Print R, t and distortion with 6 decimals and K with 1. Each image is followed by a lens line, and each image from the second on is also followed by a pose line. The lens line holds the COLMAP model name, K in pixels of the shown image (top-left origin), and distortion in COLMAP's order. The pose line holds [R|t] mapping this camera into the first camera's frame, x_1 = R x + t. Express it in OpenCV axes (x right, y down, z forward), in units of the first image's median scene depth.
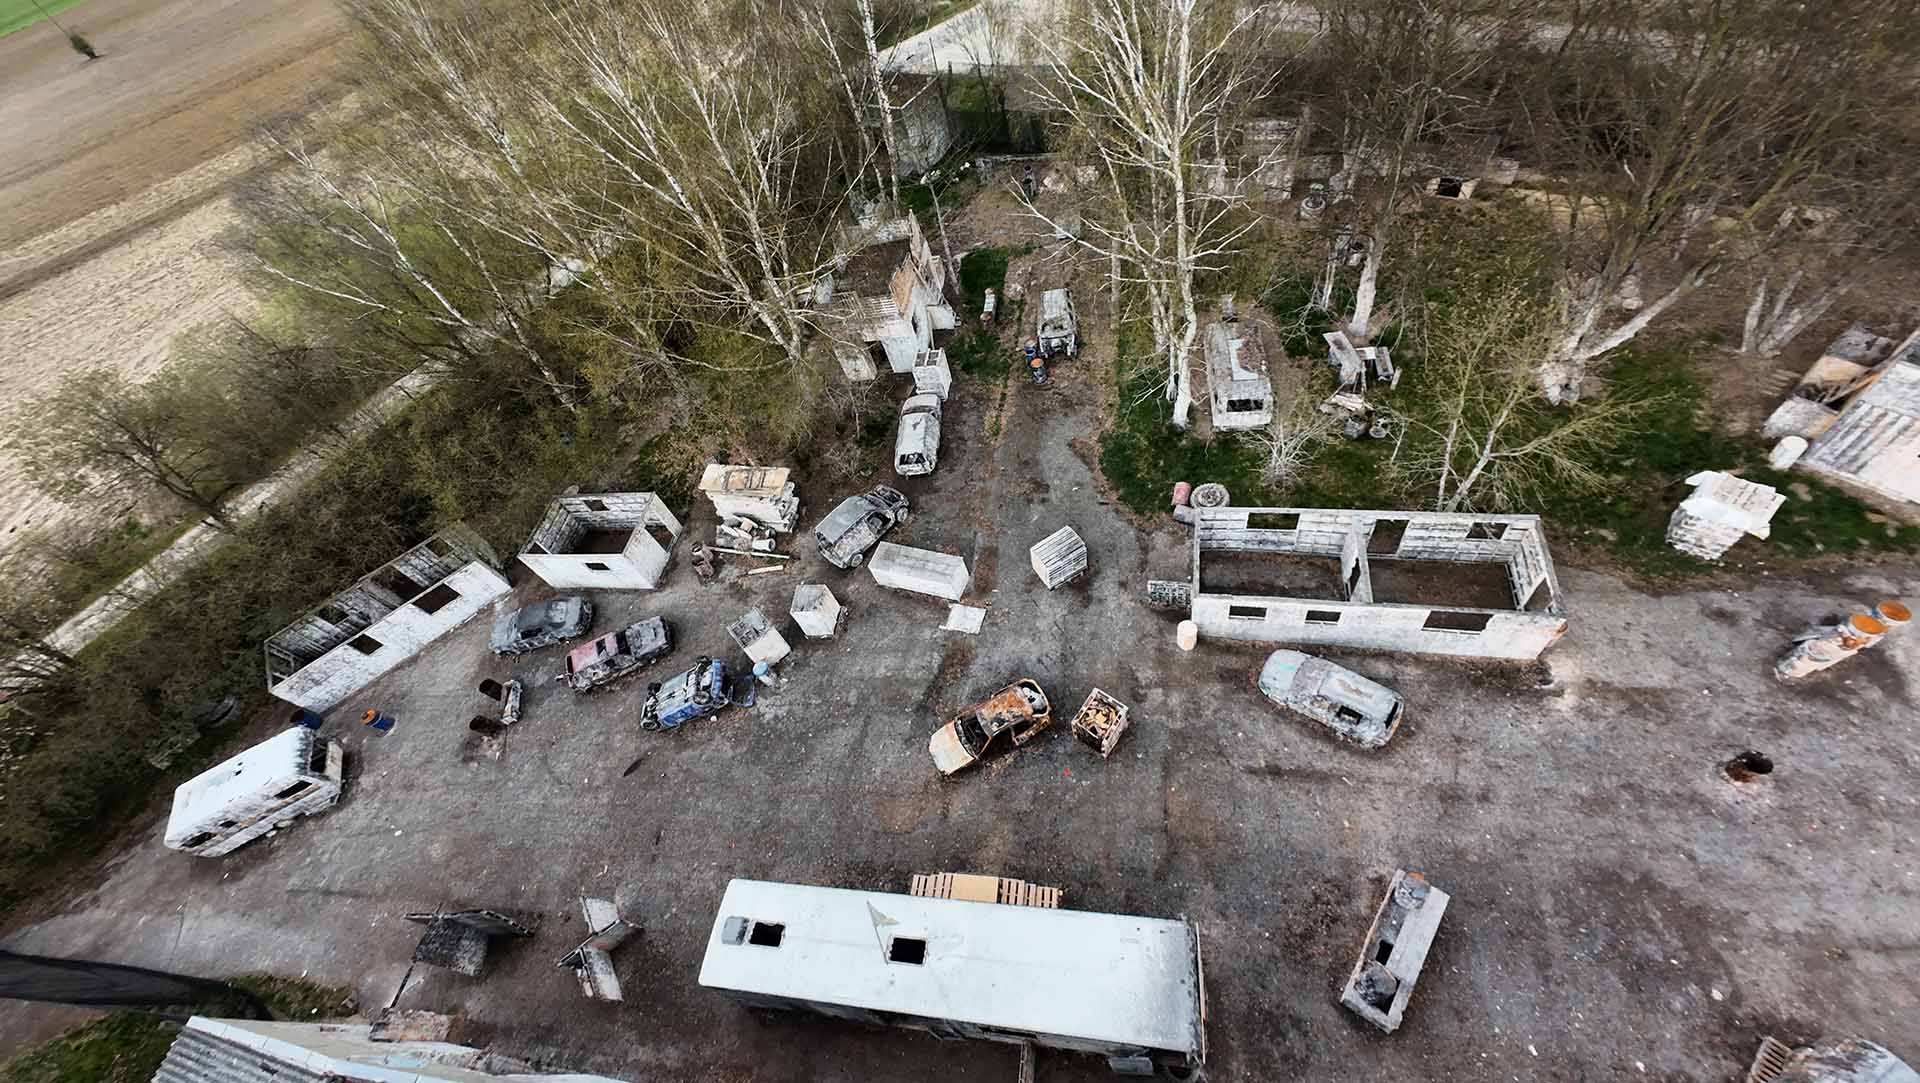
lens RADIAL K [[746.1, 0, 960.0], [0, 746.1, 541.5], [0, 0, 1]] dist [0.001694, 0.000787]
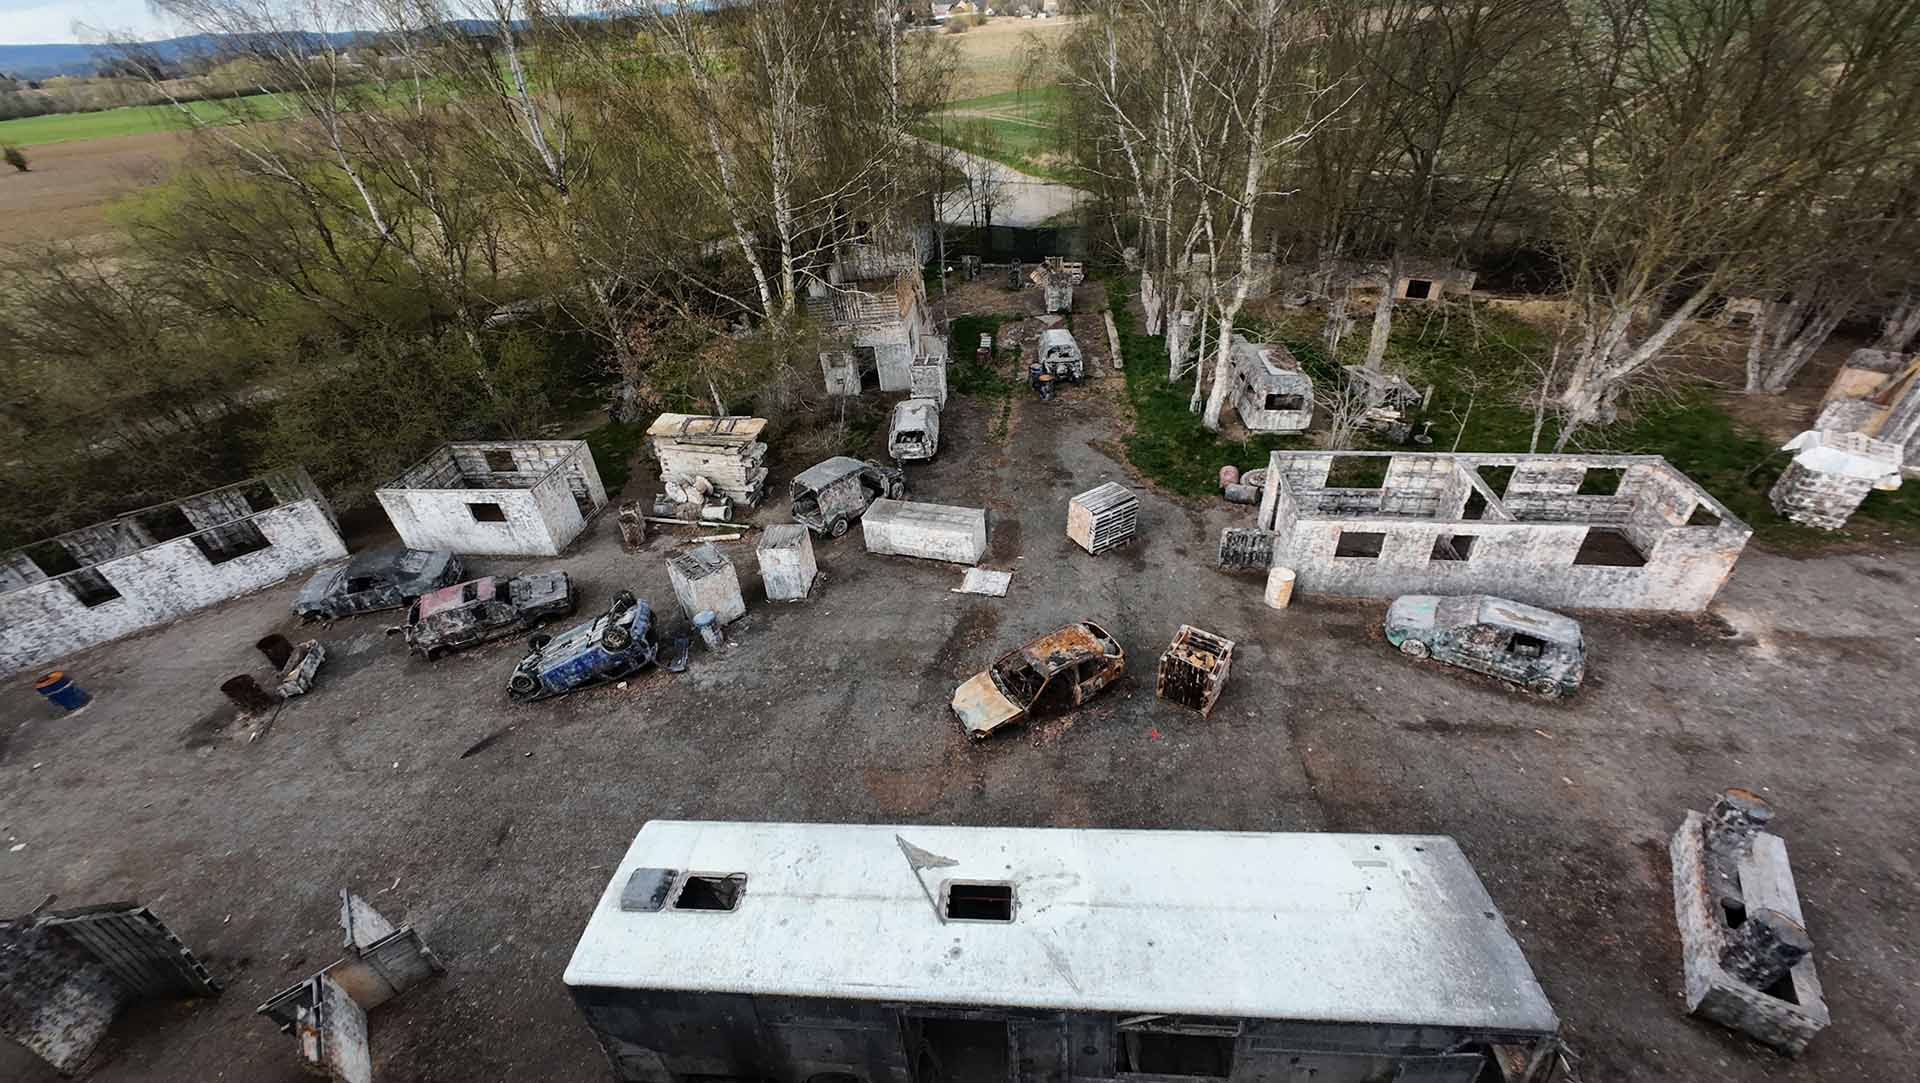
lens RADIAL K [[746.1, 0, 960.0], [0, 746.1, 541.5], [0, 0, 1]] dist [0.001694, 0.000787]
pose [[0.987934, 0.093137, 0.123738, -0.121434], [-0.047753, 0.943227, -0.328699, 0.326762], [-0.147327, 0.318825, 0.936294, 0.270696]]
